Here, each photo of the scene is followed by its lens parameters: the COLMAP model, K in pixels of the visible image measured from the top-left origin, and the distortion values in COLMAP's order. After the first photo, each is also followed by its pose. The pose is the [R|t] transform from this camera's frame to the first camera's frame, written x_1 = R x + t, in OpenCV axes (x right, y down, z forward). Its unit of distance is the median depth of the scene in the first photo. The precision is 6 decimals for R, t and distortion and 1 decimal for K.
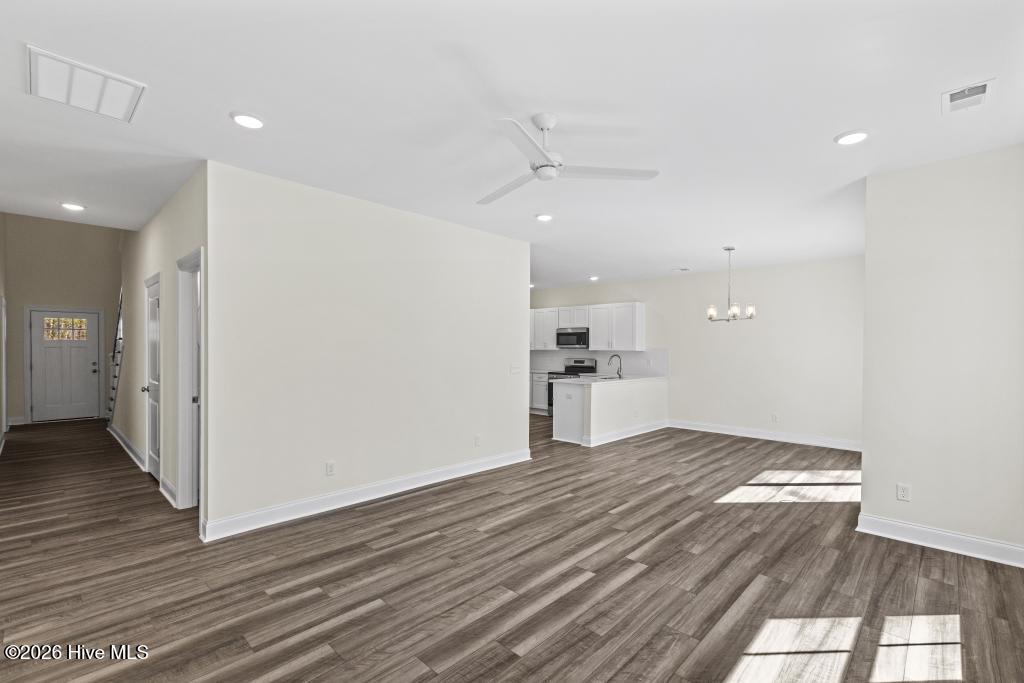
lens RADIAL K [[452.9, 0, 516.3], [0, 452.9, 347.4], [0, 0, 1]] dist [0.002244, -0.001179]
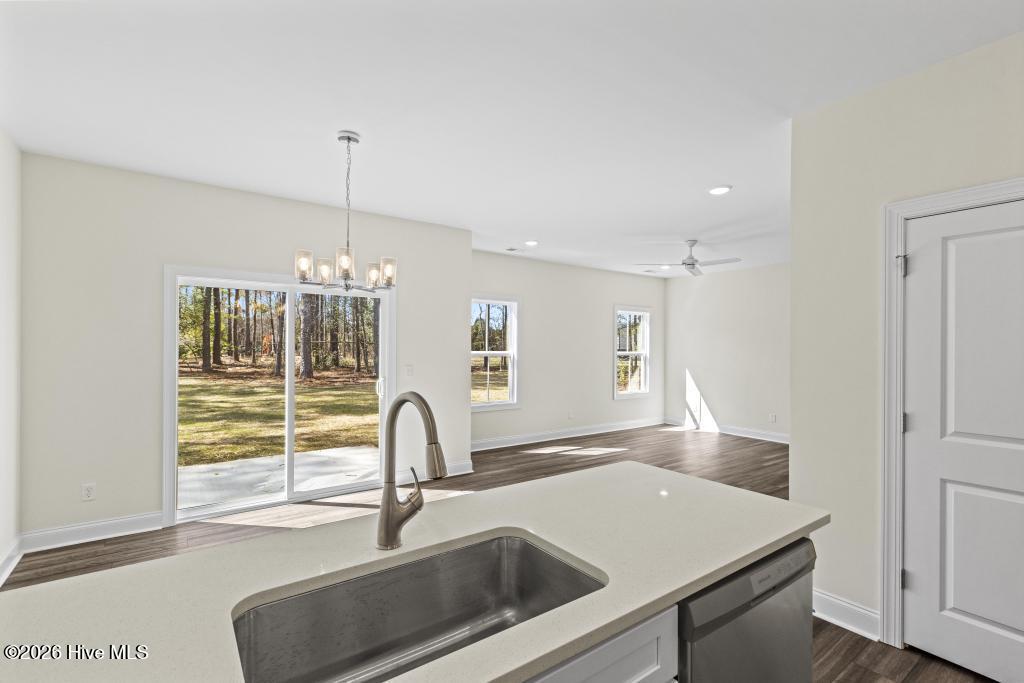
lens RADIAL K [[465.9, 0, 515.4], [0, 465.9, 347.5], [0, 0, 1]] dist [0.000213, -0.000251]
pose [[-0.983324, -0.012748, 0.181413, 0.295474], [-0.013450, 0.999906, -0.002642, 0.002147], [-0.181362, -0.005038, -0.983403, 2.077984]]
